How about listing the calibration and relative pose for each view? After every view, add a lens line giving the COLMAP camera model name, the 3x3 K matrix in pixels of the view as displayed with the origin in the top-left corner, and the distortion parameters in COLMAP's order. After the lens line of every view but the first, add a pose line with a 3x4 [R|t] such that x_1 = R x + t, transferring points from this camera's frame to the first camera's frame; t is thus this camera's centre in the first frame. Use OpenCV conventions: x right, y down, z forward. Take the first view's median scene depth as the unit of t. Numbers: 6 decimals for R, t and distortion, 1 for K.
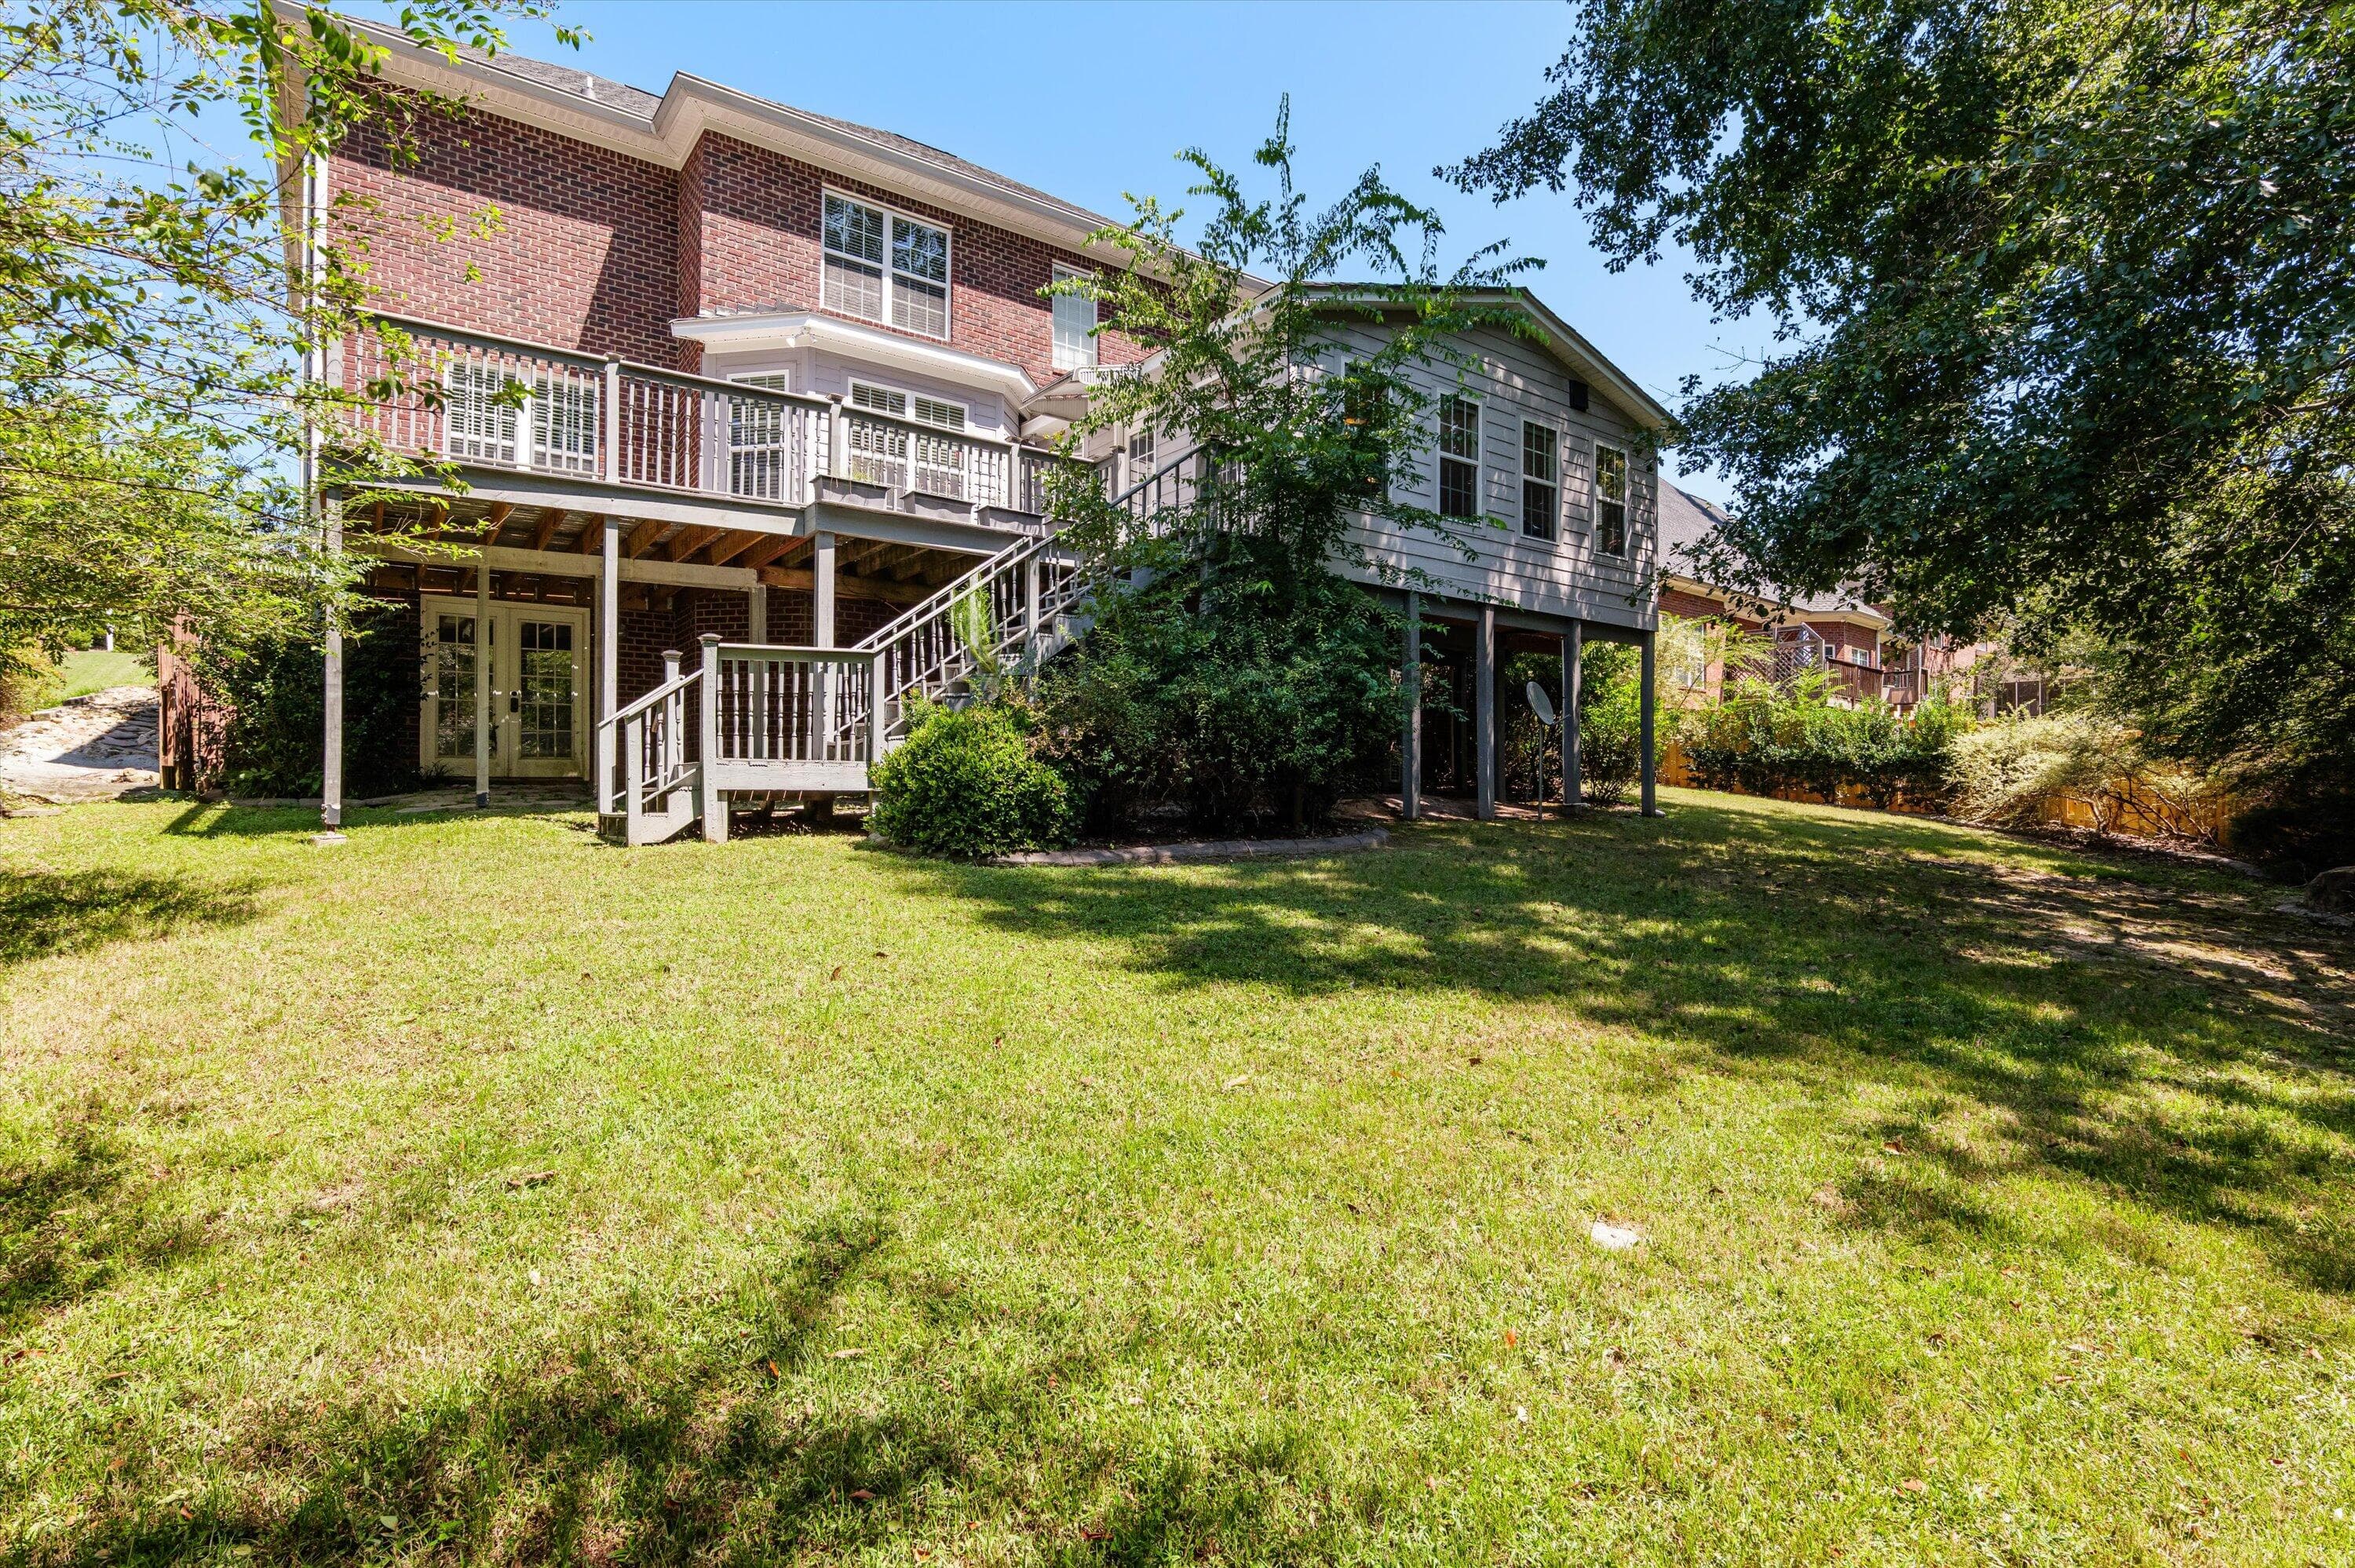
lens RADIAL K [[1083.3, 0, 1185.7], [0, 1083.3, 797.2], [0, 0, 1]] dist [-0.003121, 0.000003]
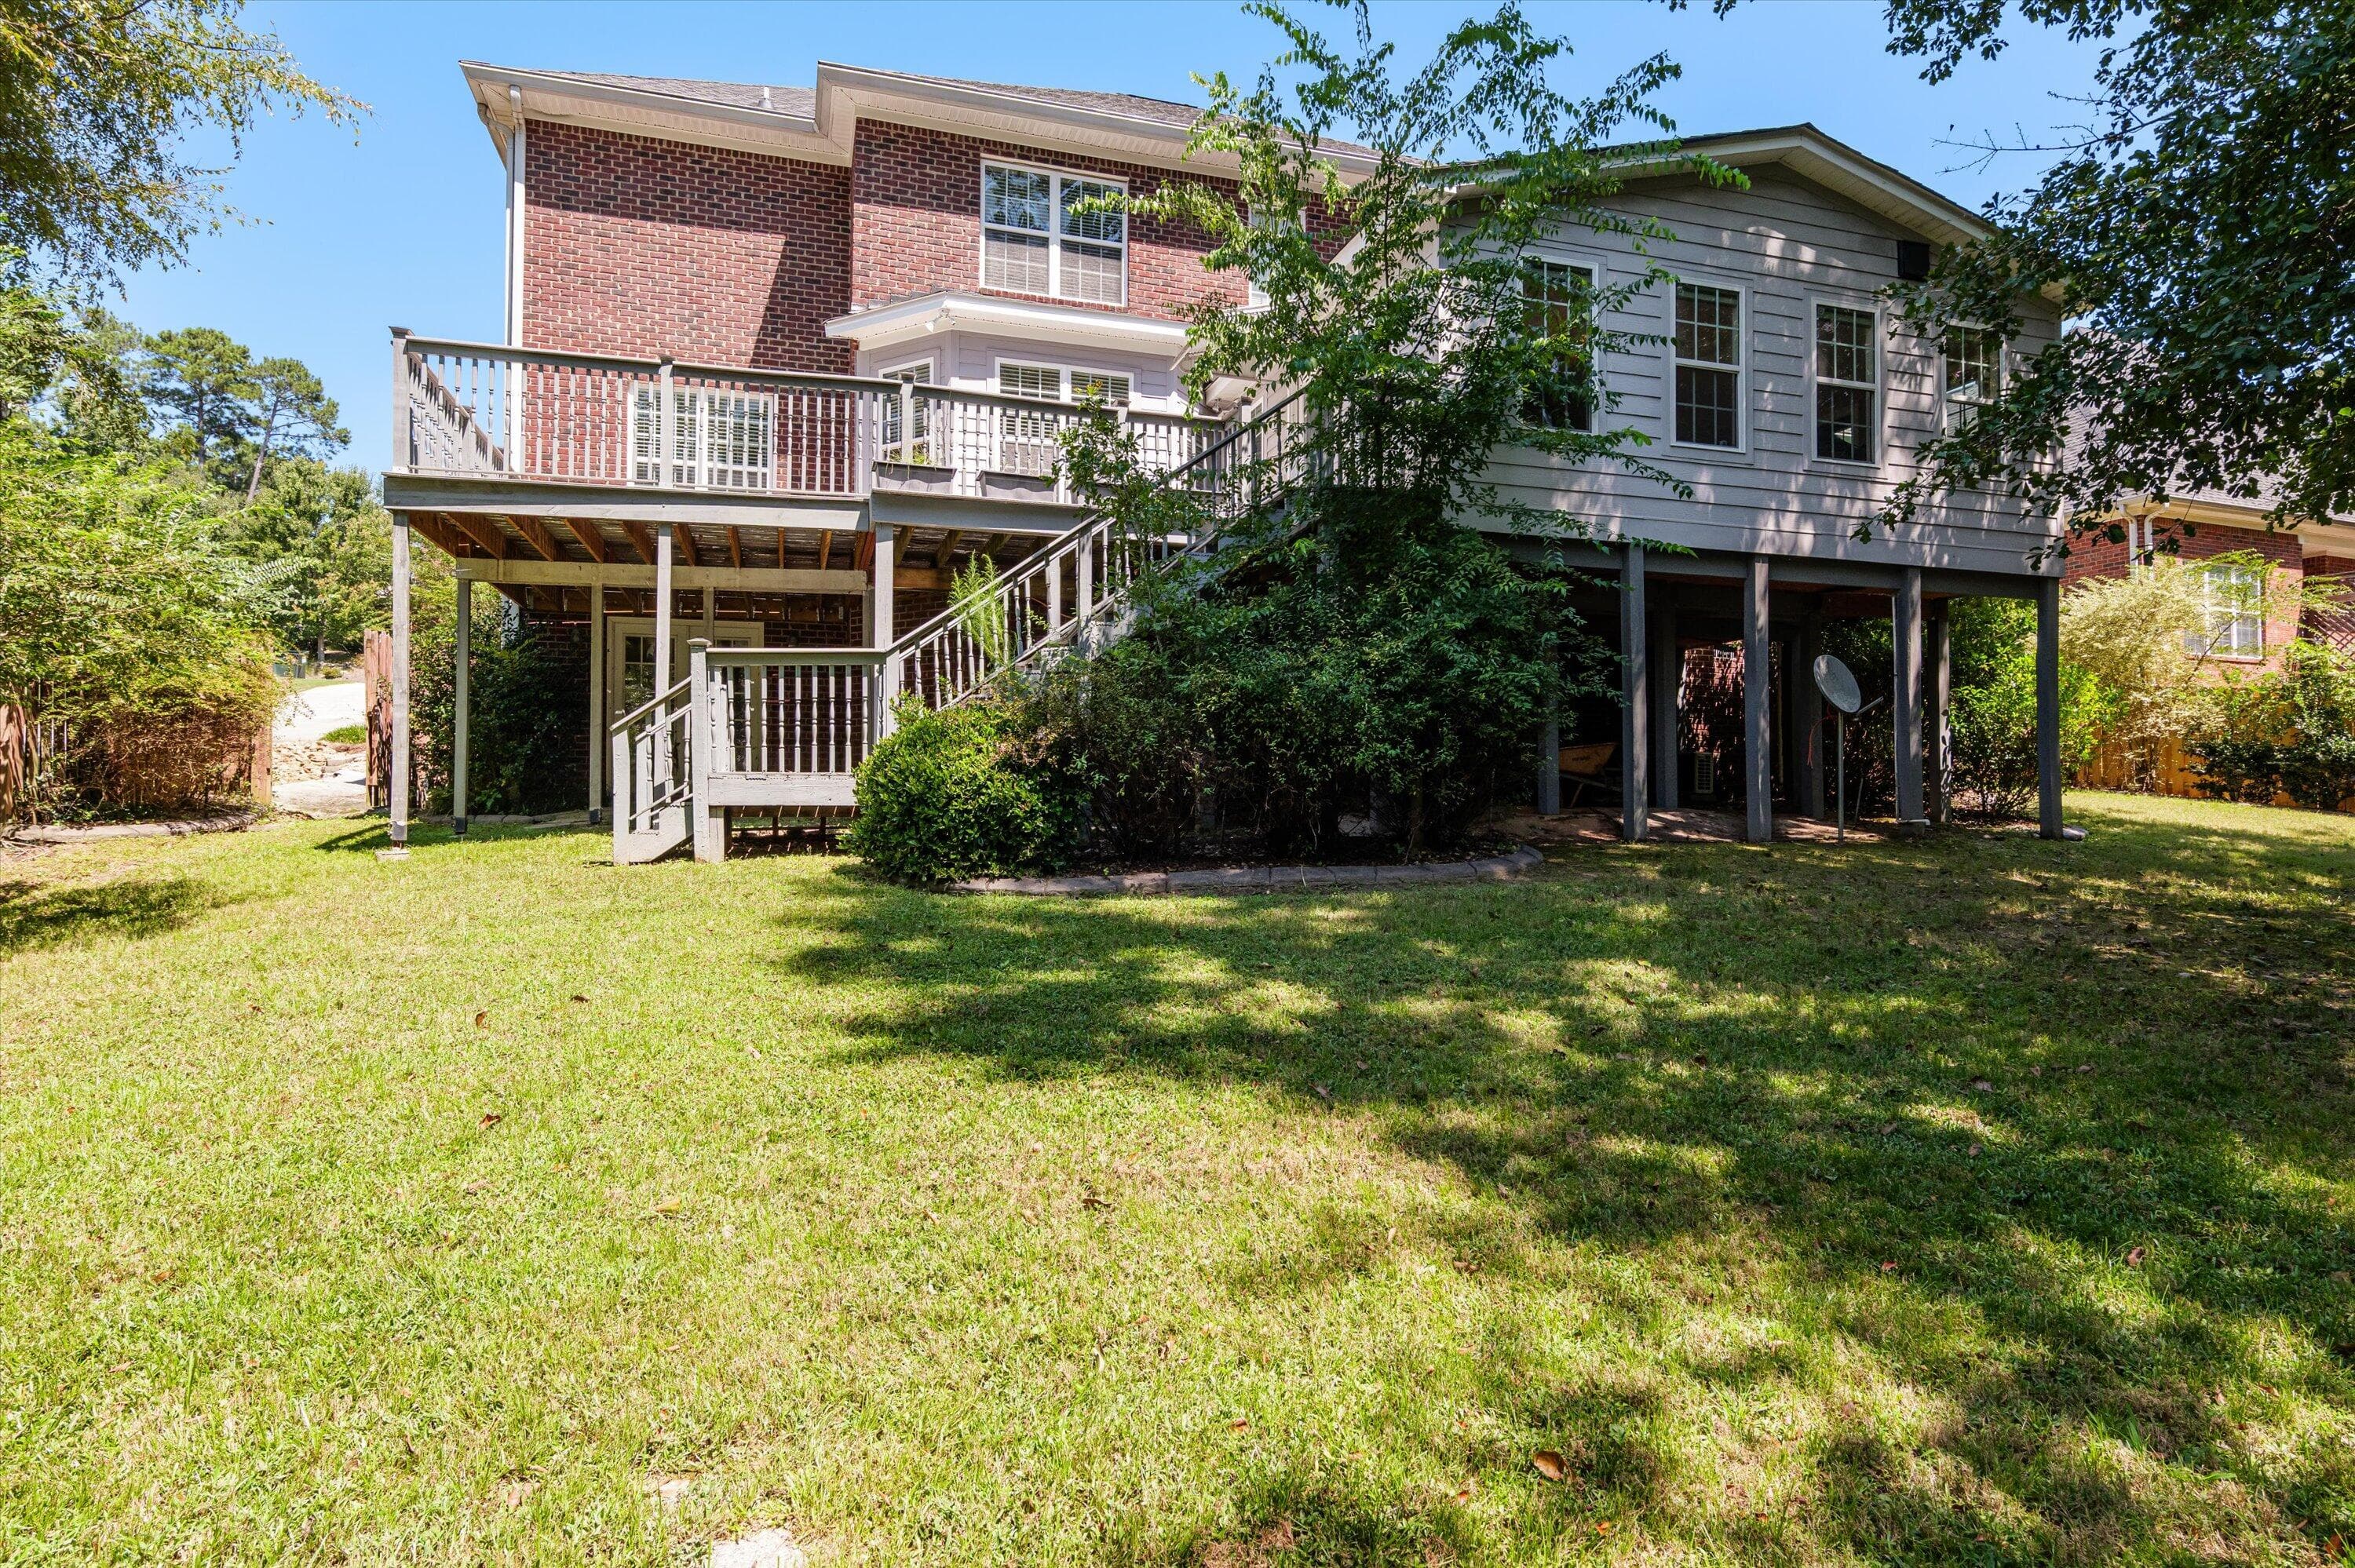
lens RADIAL K [[1187.7, 0, 1207.7], [0, 1187.7, 802.9], [0, 0, 1]] dist [0.002967, 0.000118]
pose [[0.948542, -0.004683, -0.316615, 0.179253], [0.001896, 0.999957, -0.009110, 0.000654], [0.316644, 0.008041, 0.948510, 0.100782]]
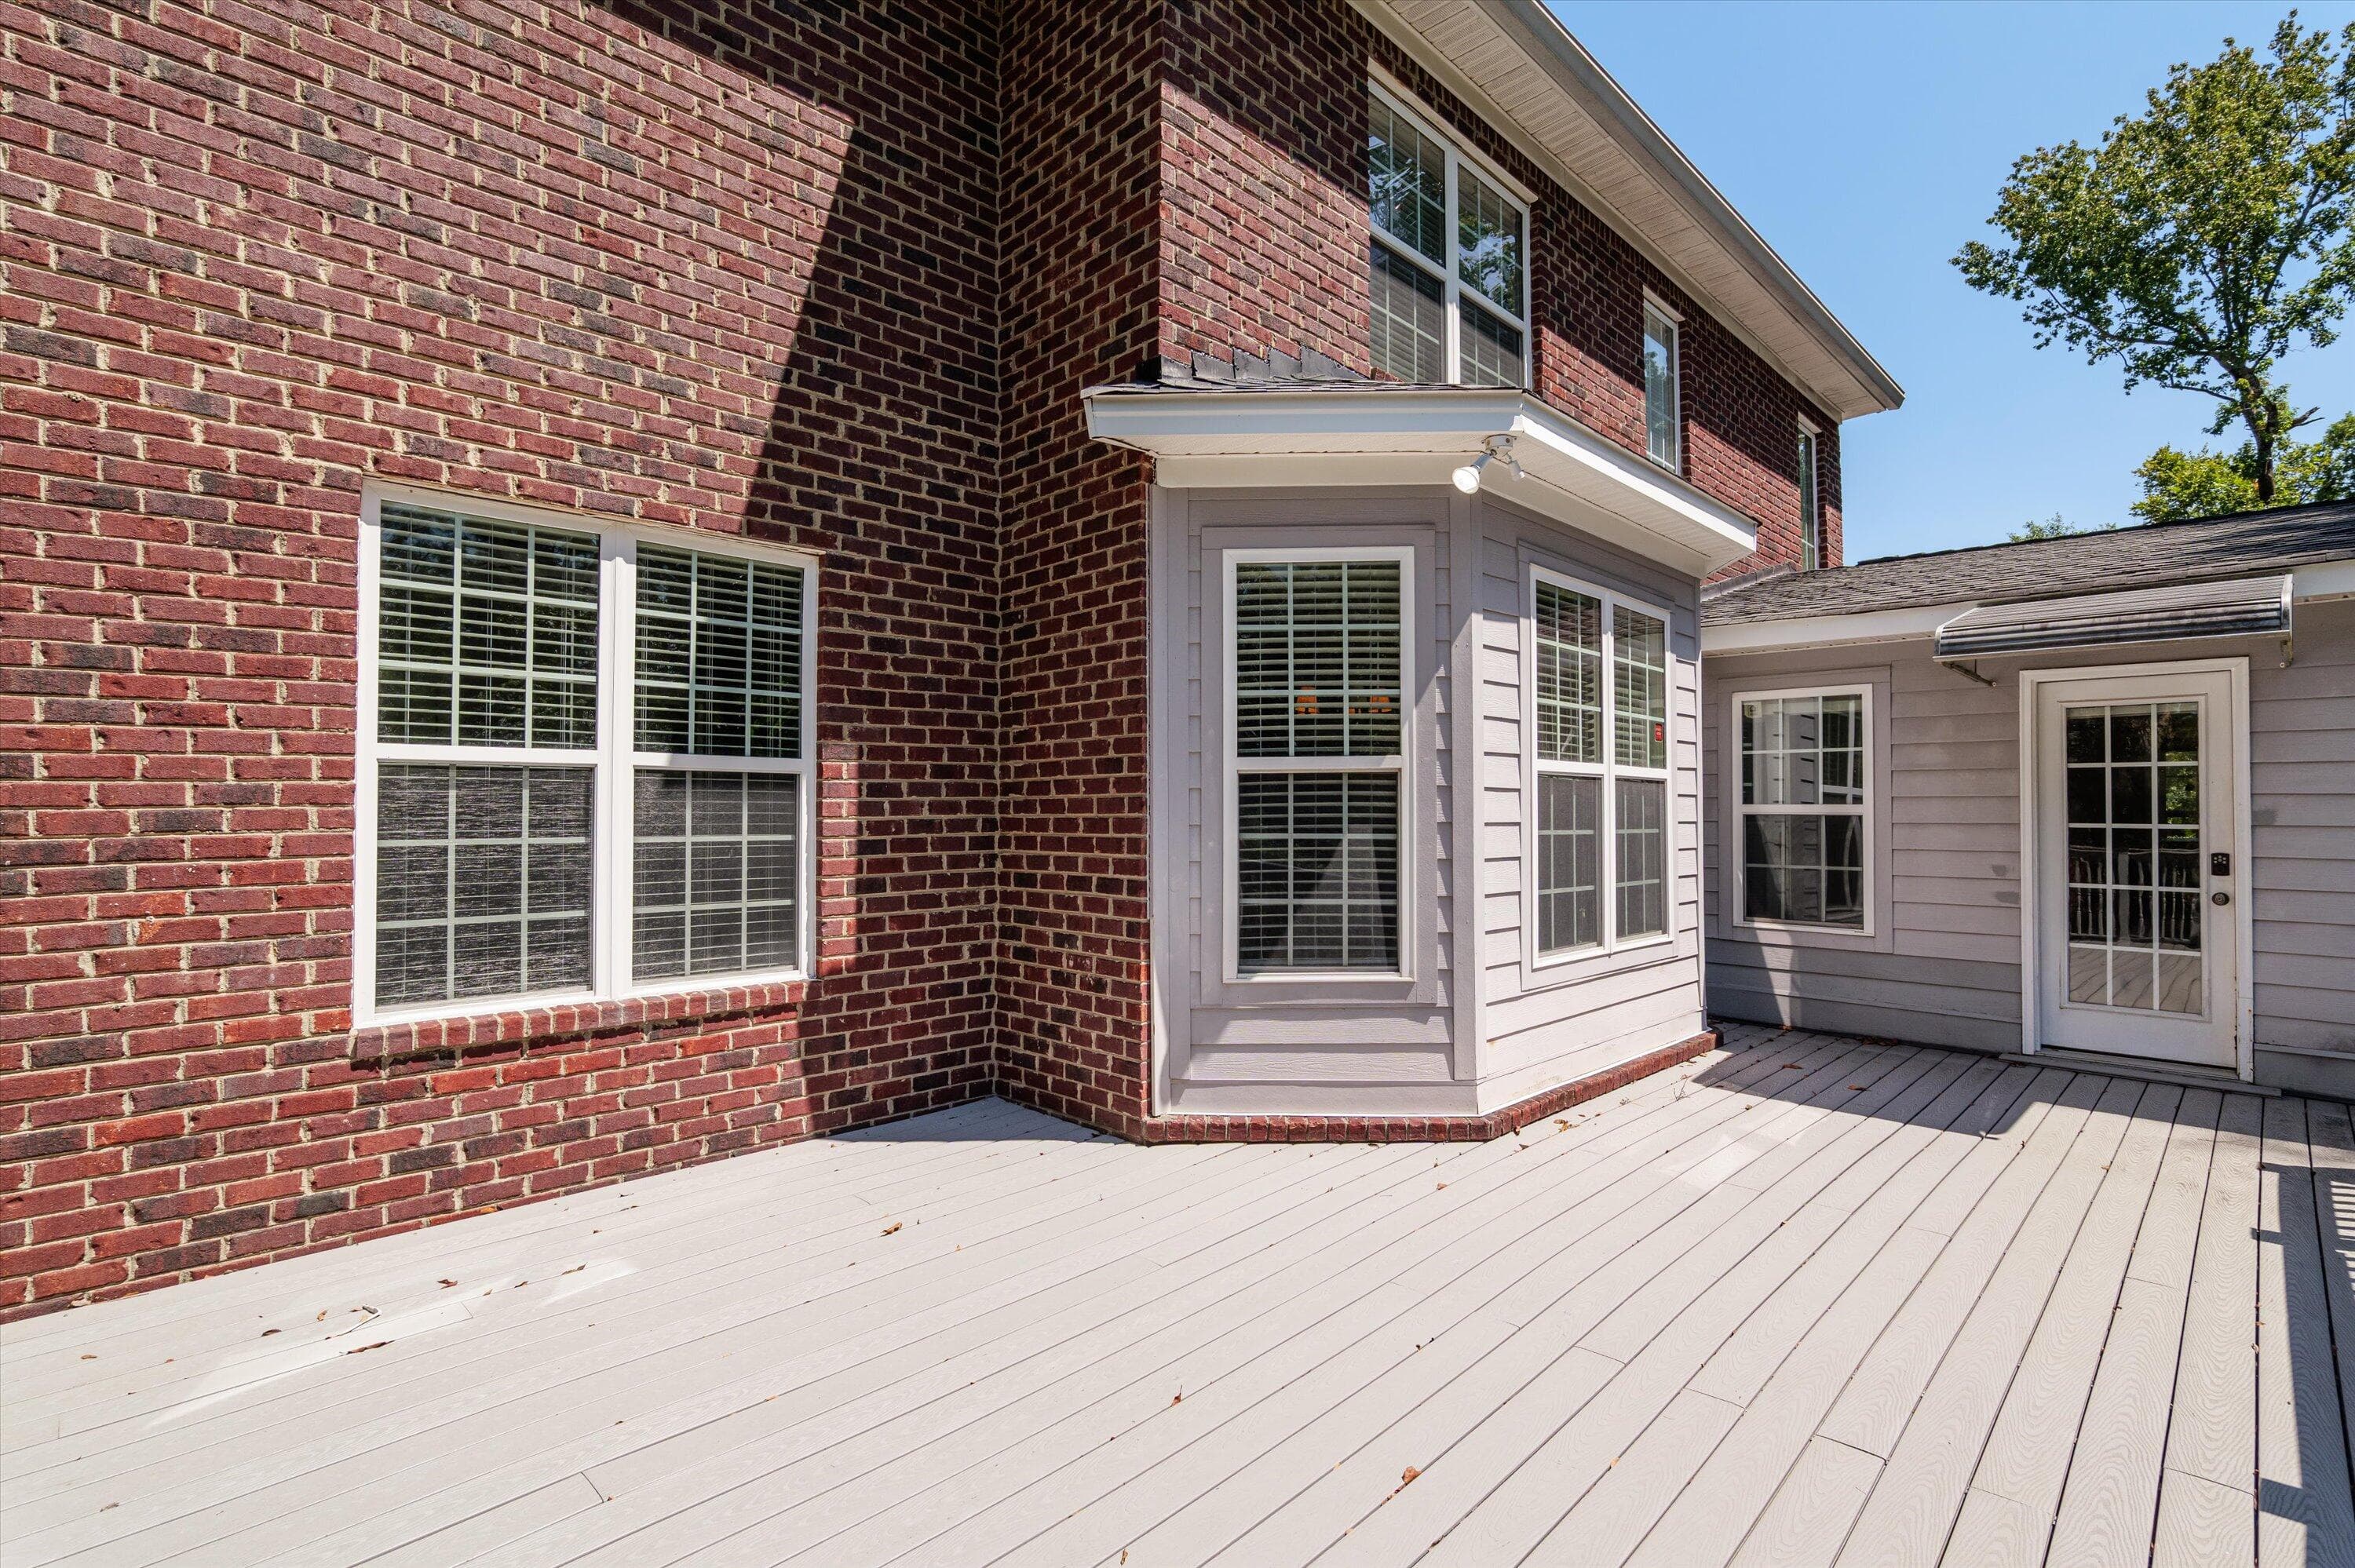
lens RADIAL K [[1083.3, 0, 1185.7], [0, 1083.3, 797.2], [0, 0, 1]] dist [-0.003121, 0.000003]
pose [[0.991056, 0.003372, 0.133403, -0.476958], [0.001540, 0.999325, -0.036701, -0.296729], [-0.133436, 0.036578, 0.990382, 0.655580]]
